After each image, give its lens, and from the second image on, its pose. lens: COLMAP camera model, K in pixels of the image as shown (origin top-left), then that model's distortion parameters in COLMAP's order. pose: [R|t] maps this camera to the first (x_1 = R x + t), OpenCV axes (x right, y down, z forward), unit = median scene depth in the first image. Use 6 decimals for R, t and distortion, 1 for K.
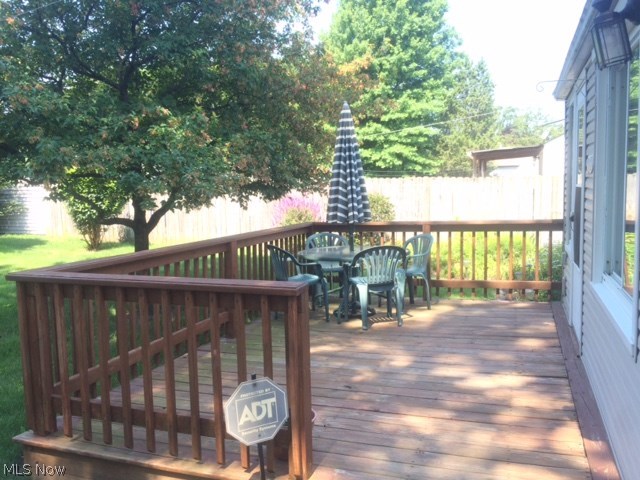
lens RADIAL K [[551.0, 0, 315.9], [0, 551.0, 240.7], [0, 0, 1]] dist [0.064369, -0.108860]
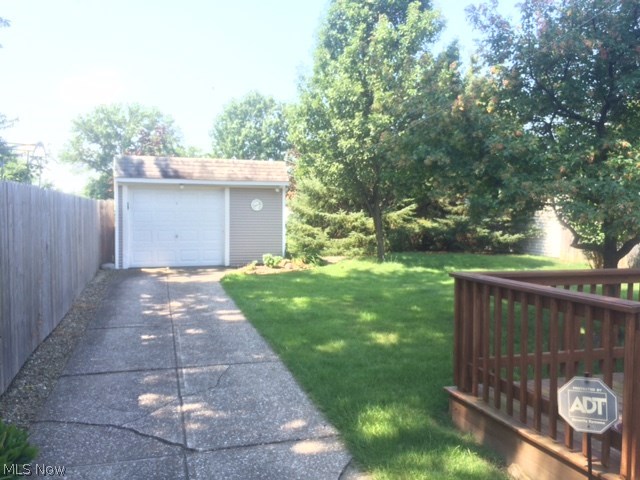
lens RADIAL K [[551.0, 0, 315.9], [0, 551.0, 240.7], [0, 0, 1]] dist [0.064369, -0.108860]
pose [[0.607574, 0.056352, -0.792262, 0.405102], [-0.094685, 0.995506, -0.001804, 0.015102], [0.788599, 0.076112, 0.610179, -0.177672]]
